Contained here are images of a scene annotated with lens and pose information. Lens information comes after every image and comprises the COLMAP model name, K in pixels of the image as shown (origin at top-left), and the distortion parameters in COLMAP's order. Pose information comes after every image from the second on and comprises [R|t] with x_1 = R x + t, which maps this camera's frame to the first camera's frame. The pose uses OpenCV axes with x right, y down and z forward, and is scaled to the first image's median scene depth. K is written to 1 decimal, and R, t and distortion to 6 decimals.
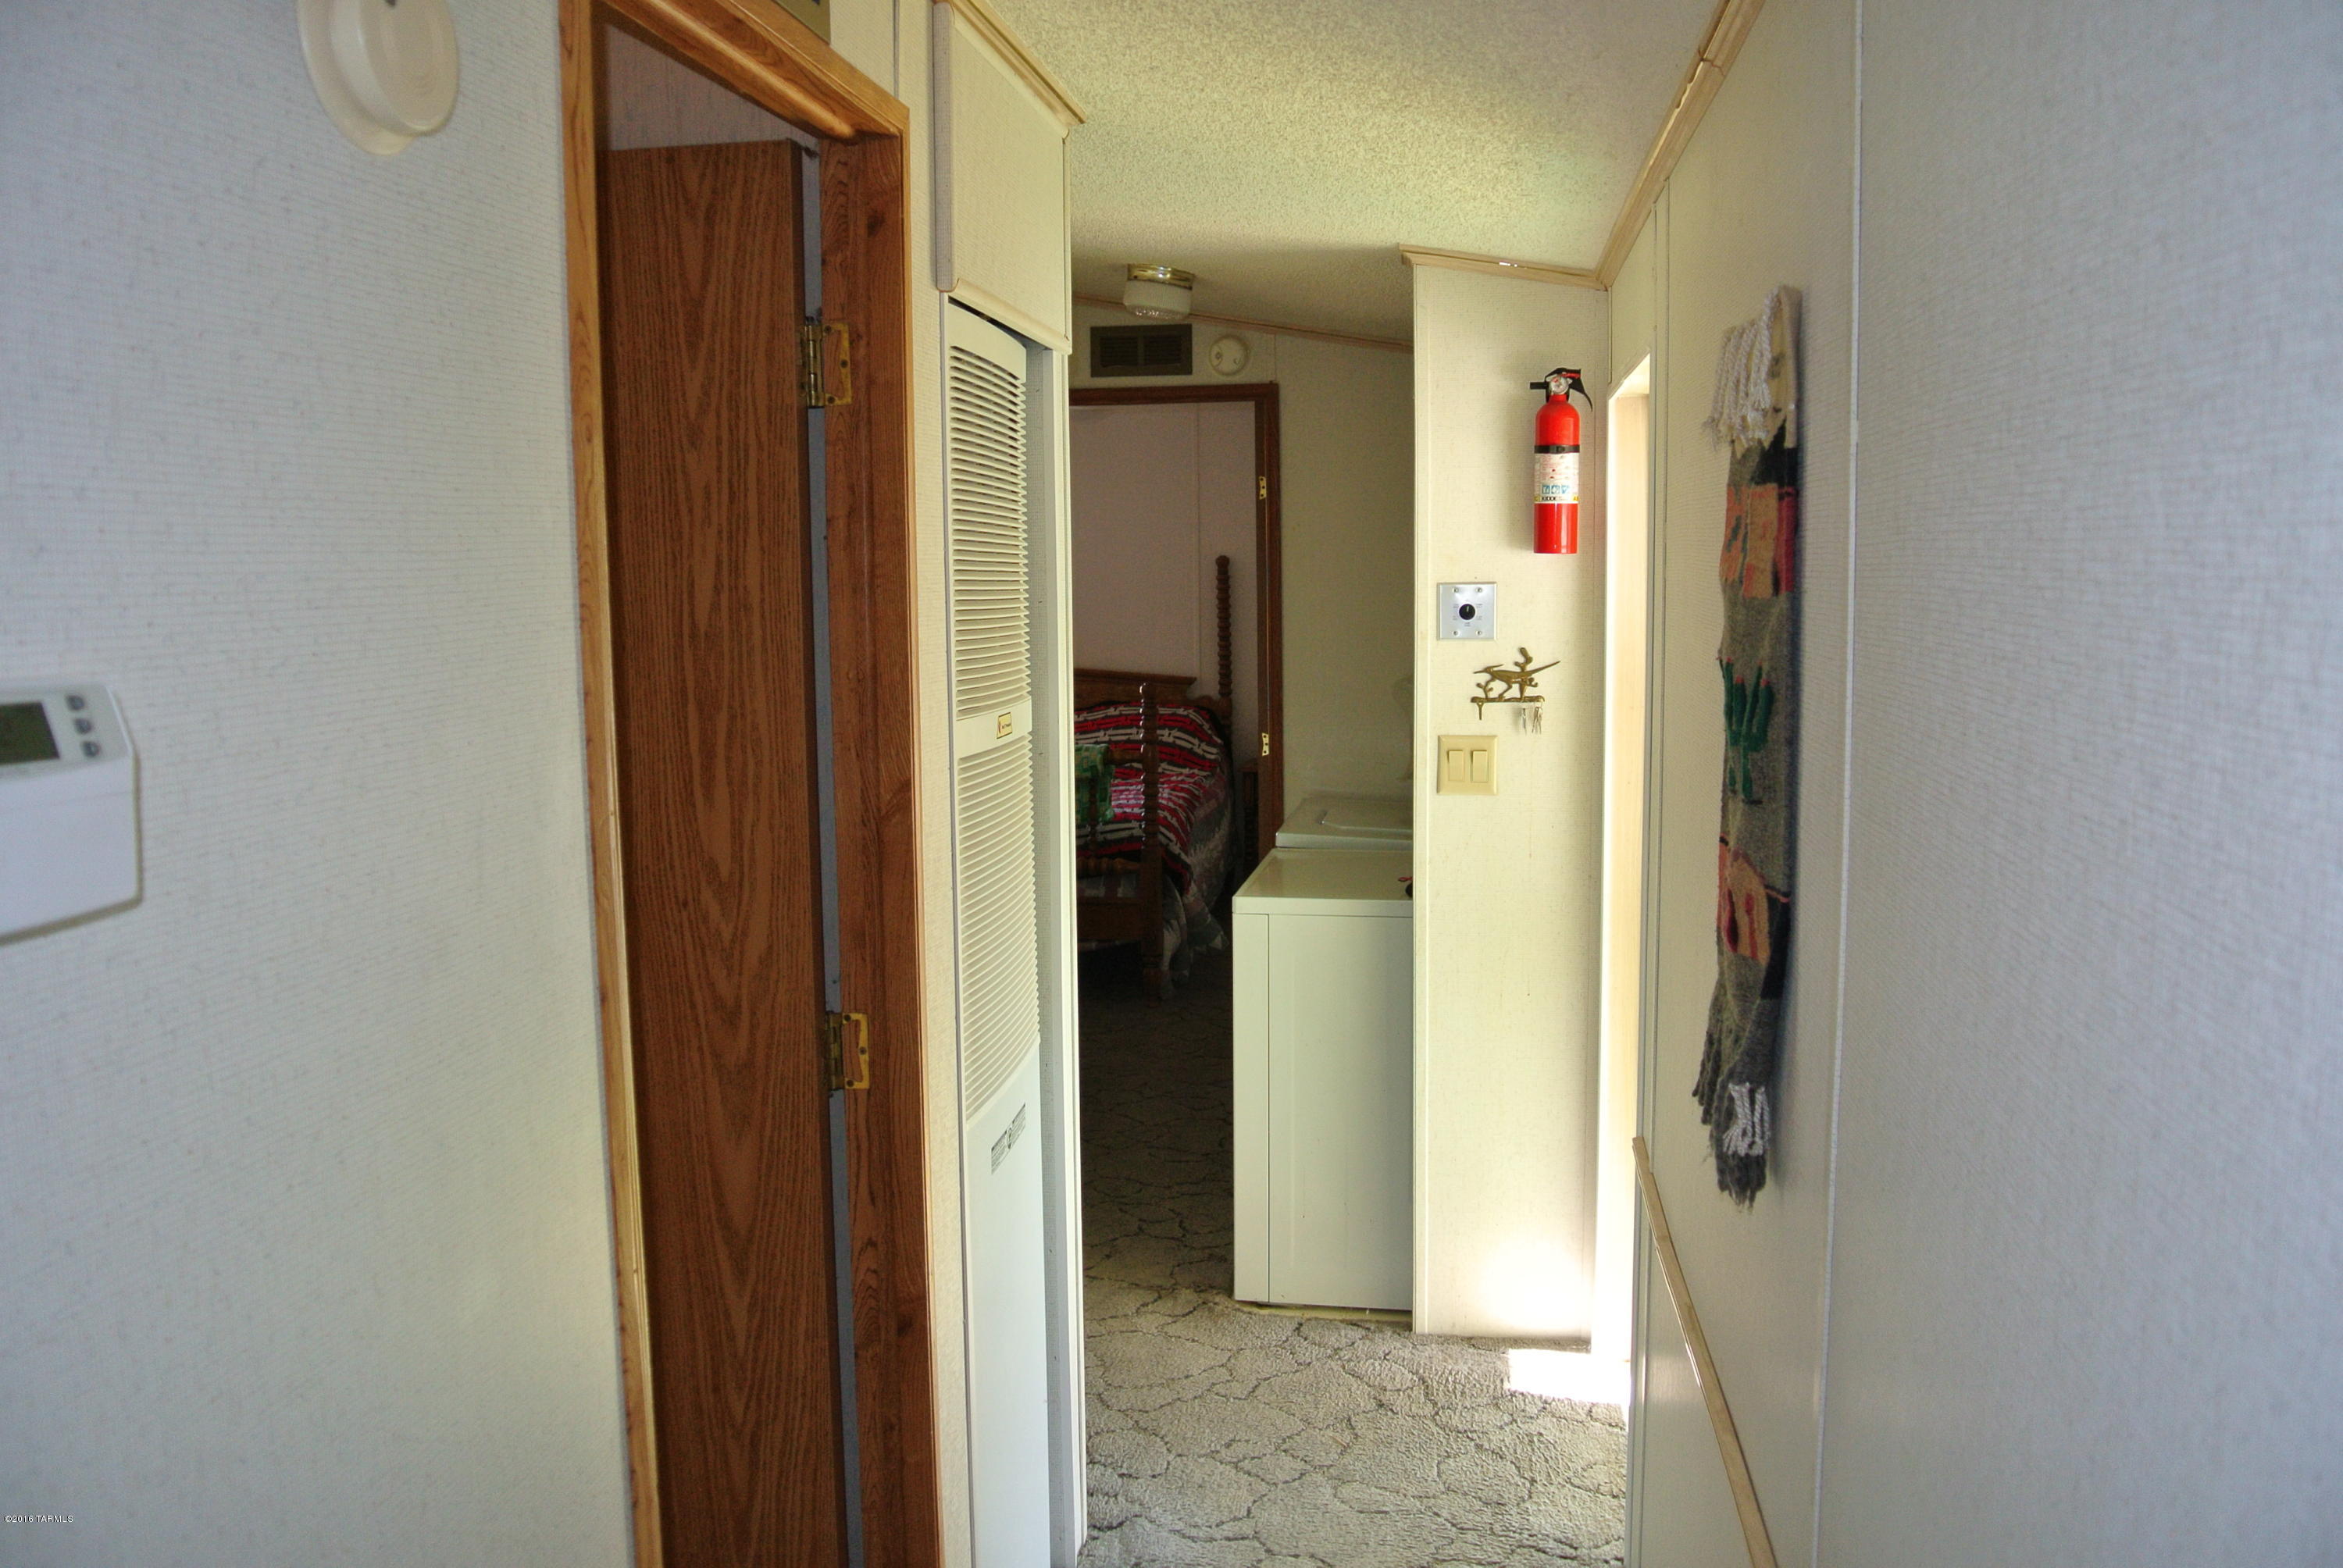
lens RADIAL K [[1820.7, 0, 1174.5], [0, 1820.7, 773.0], [0, 0, 1]] dist [-0.088400, 0.044338]
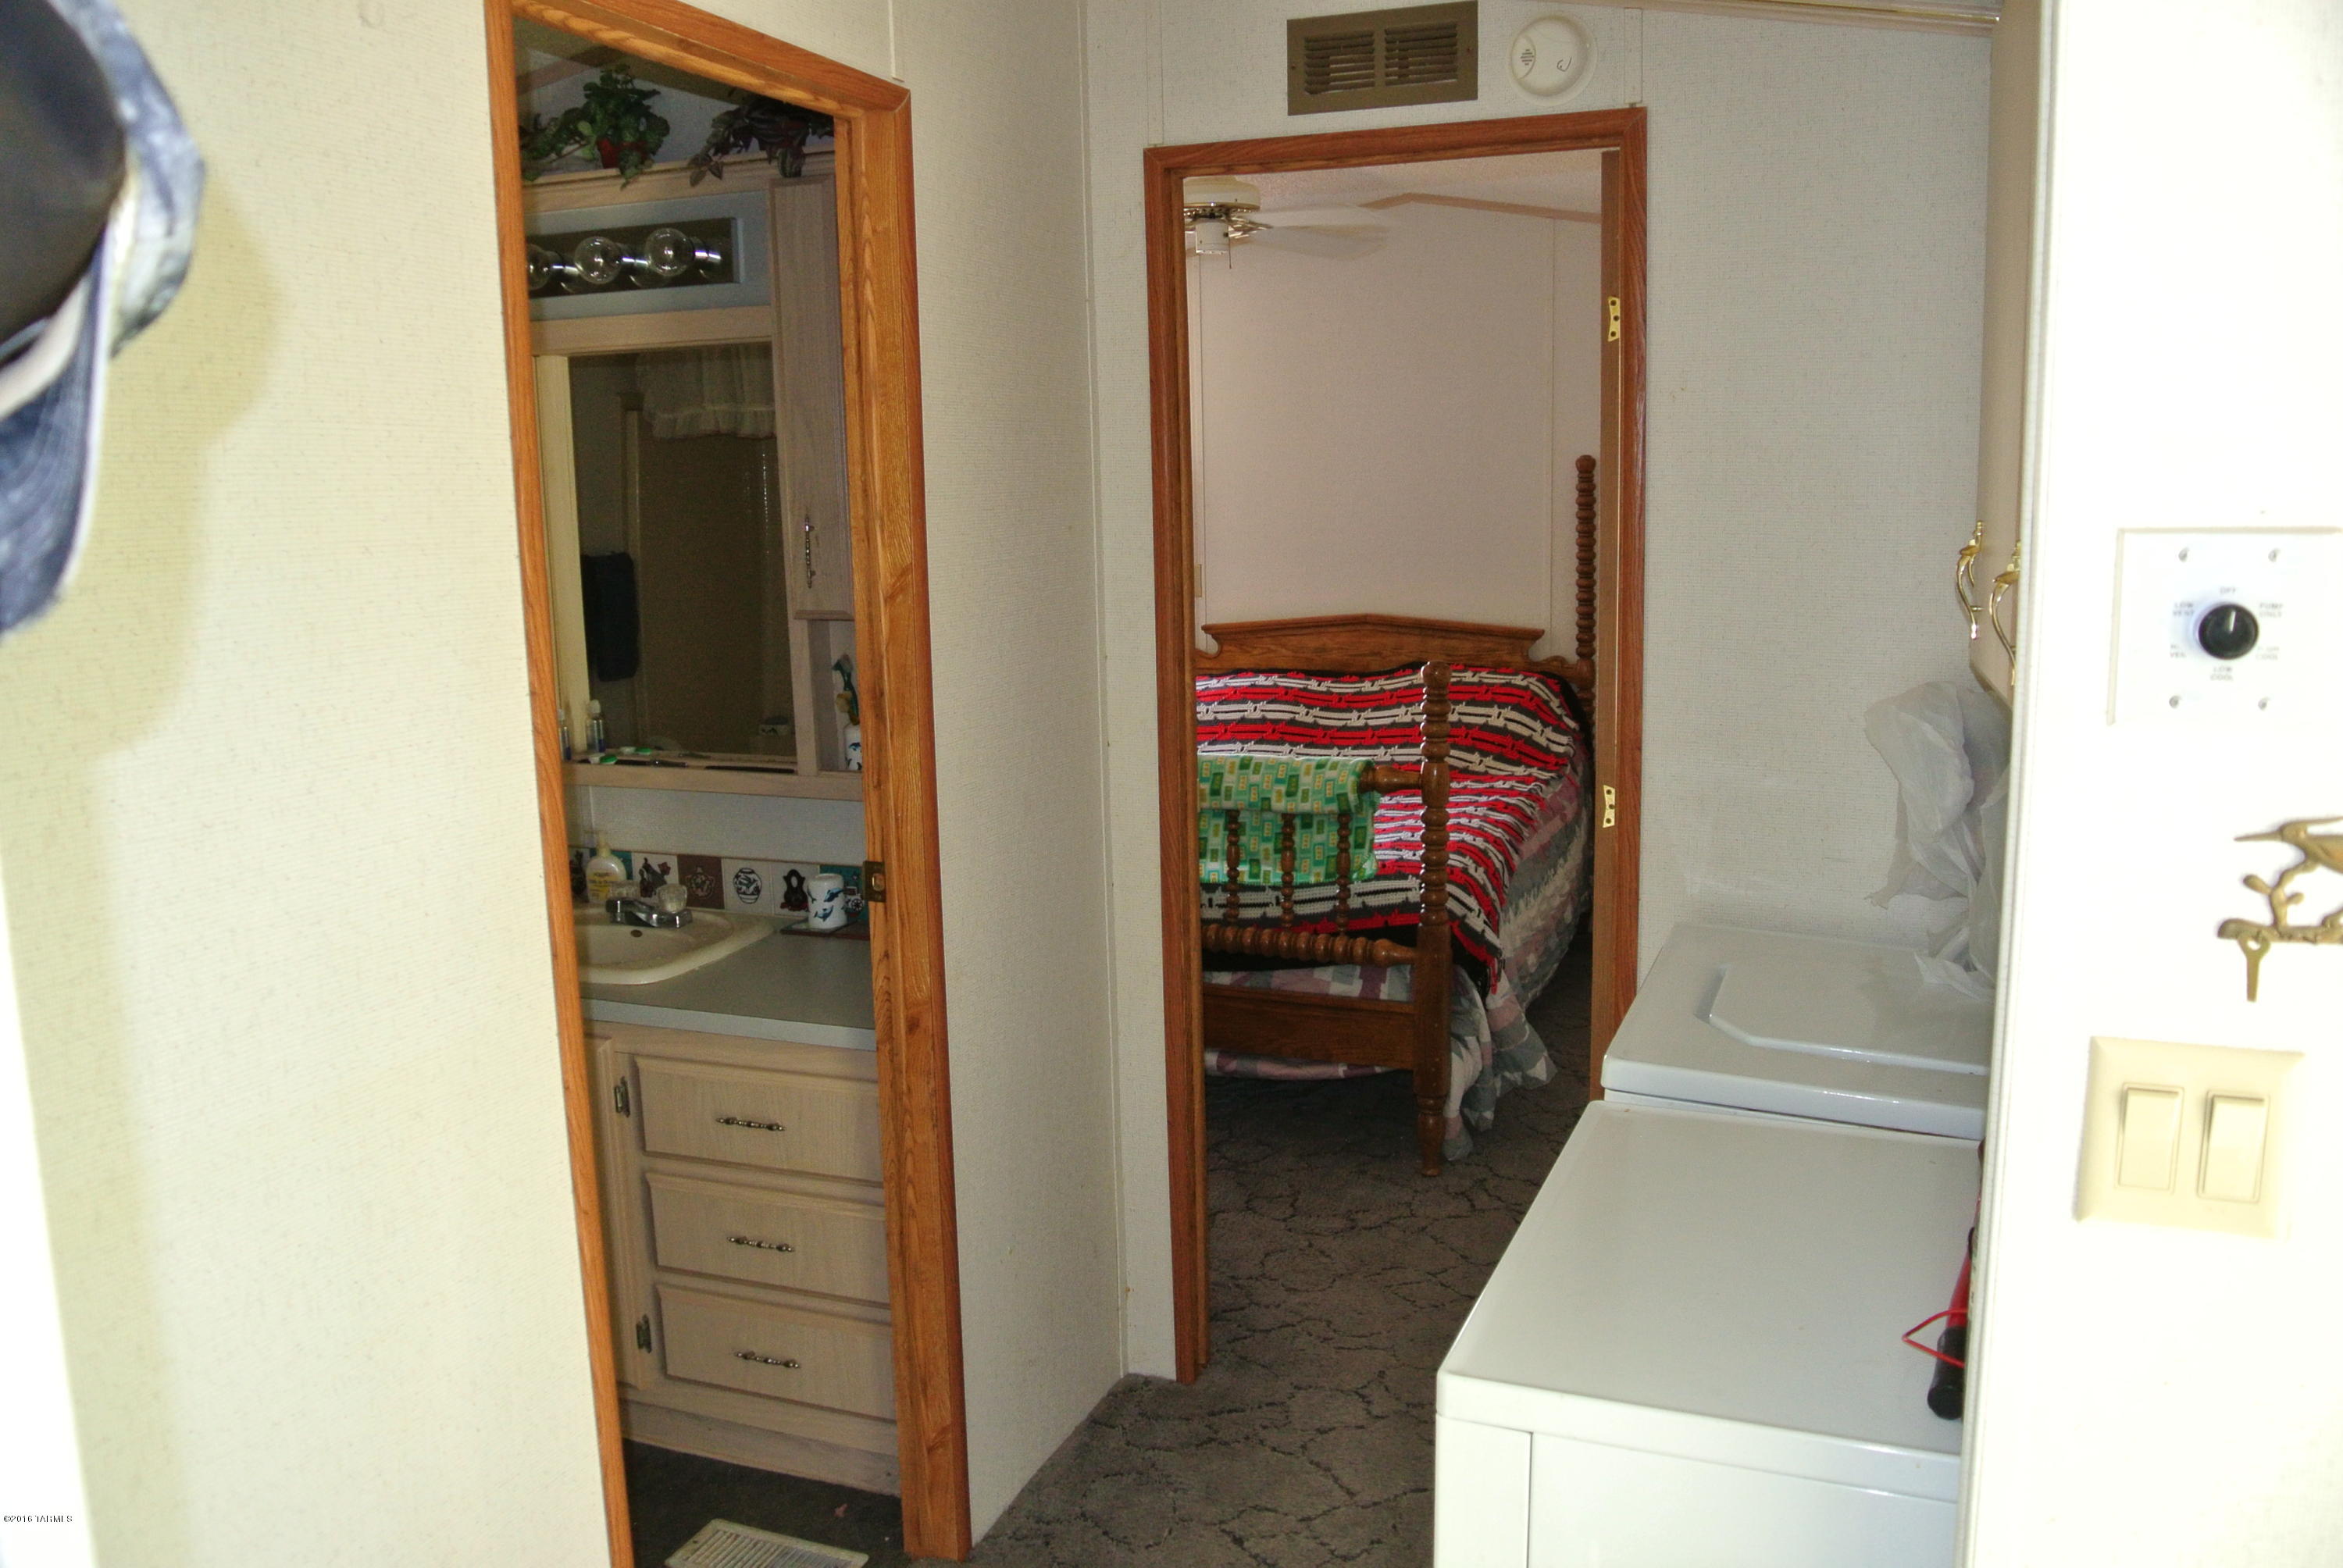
lens RADIAL K [[1820.7, 0, 1166.8], [0, 1820.7, 773.8], [0, 0, 1]] dist [-0.088400, 0.044338]
pose [[0.975385, 0.029852, -0.218477, 0.032156], [-0.018524, 0.998385, 0.053713, -0.042274], [0.219728, -0.048343, 0.974363, 0.372259]]
